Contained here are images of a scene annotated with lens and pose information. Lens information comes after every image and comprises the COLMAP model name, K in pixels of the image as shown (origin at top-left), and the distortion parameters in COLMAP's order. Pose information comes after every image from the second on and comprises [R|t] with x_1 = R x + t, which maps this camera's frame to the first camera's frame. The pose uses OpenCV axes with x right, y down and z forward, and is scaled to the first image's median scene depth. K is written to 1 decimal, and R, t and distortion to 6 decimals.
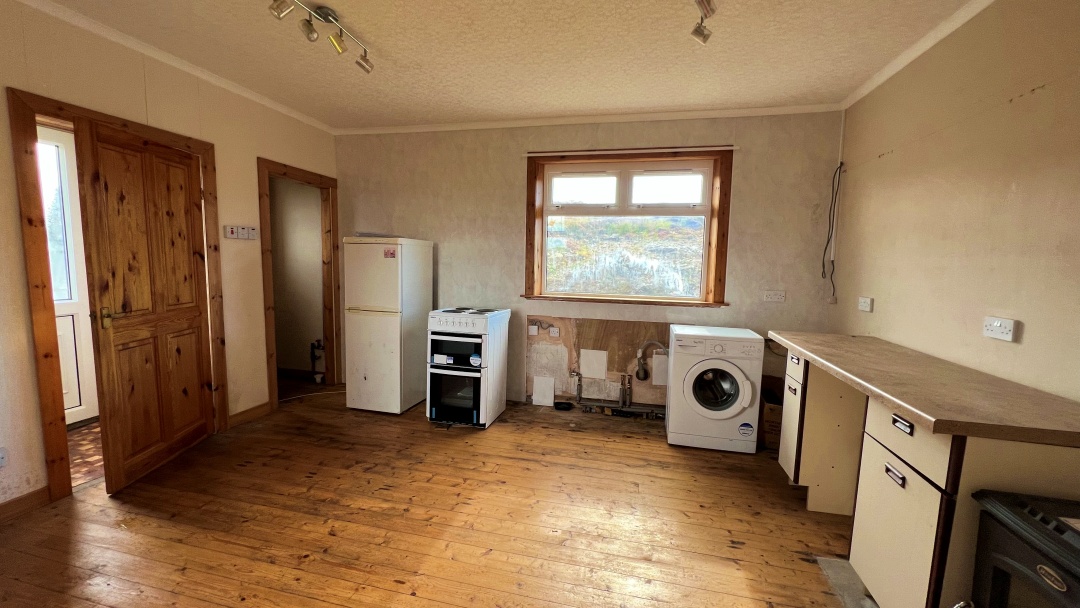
lens RADIAL K [[431.3, 0, 540.0], [0, 431.3, 304.0], [0, 0, 1]] dist [-0.000838, -0.000077]
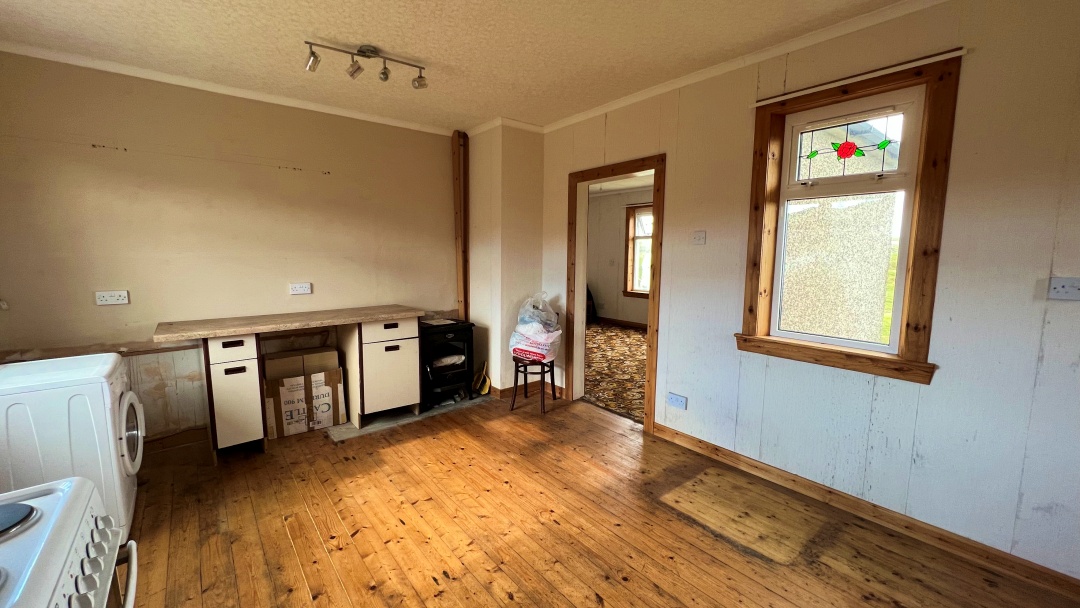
lens RADIAL K [[431.3, 0, 540.0], [0, 431.3, 304.0], [0, 0, 1]] dist [-0.000838, -0.000077]
pose [[-0.795003, -0.098491, 0.598556, -0.475368], [0.040345, 0.975961, 0.214178, -0.122176], [-0.605262, 0.194421, -0.771919, 0.912704]]
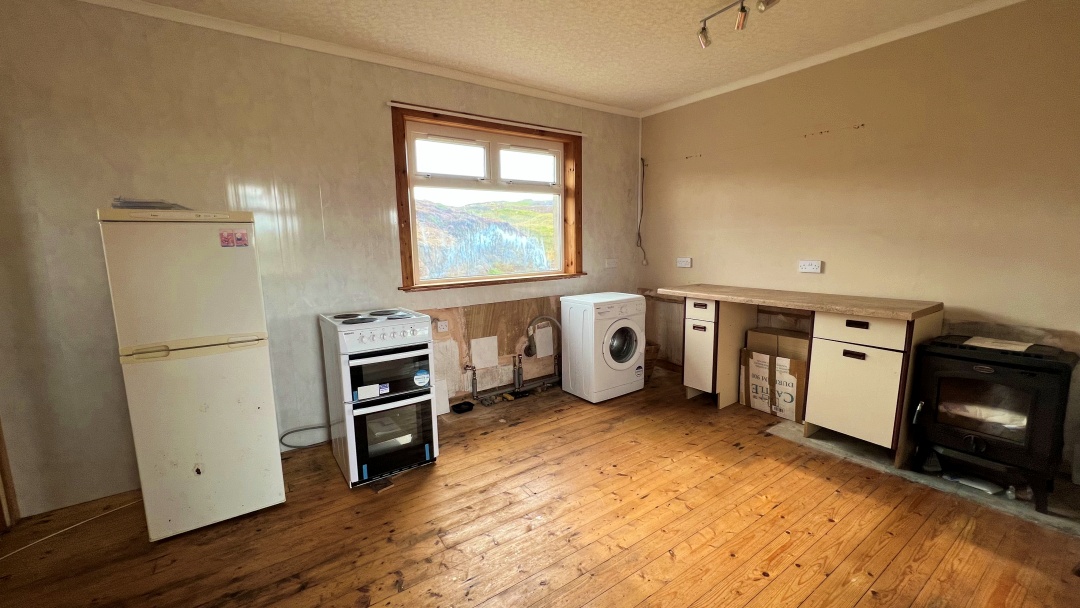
lens RADIAL K [[431.3, 0, 540.0], [0, 431.3, 304.0], [0, 0, 1]] dist [-0.000838, -0.000077]
pose [[0.660534, -0.145327, 0.736597, -0.492041], [0.110618, 0.989218, 0.095973, -0.041453], [-0.742603, 0.018087, 0.669488, 0.313199]]
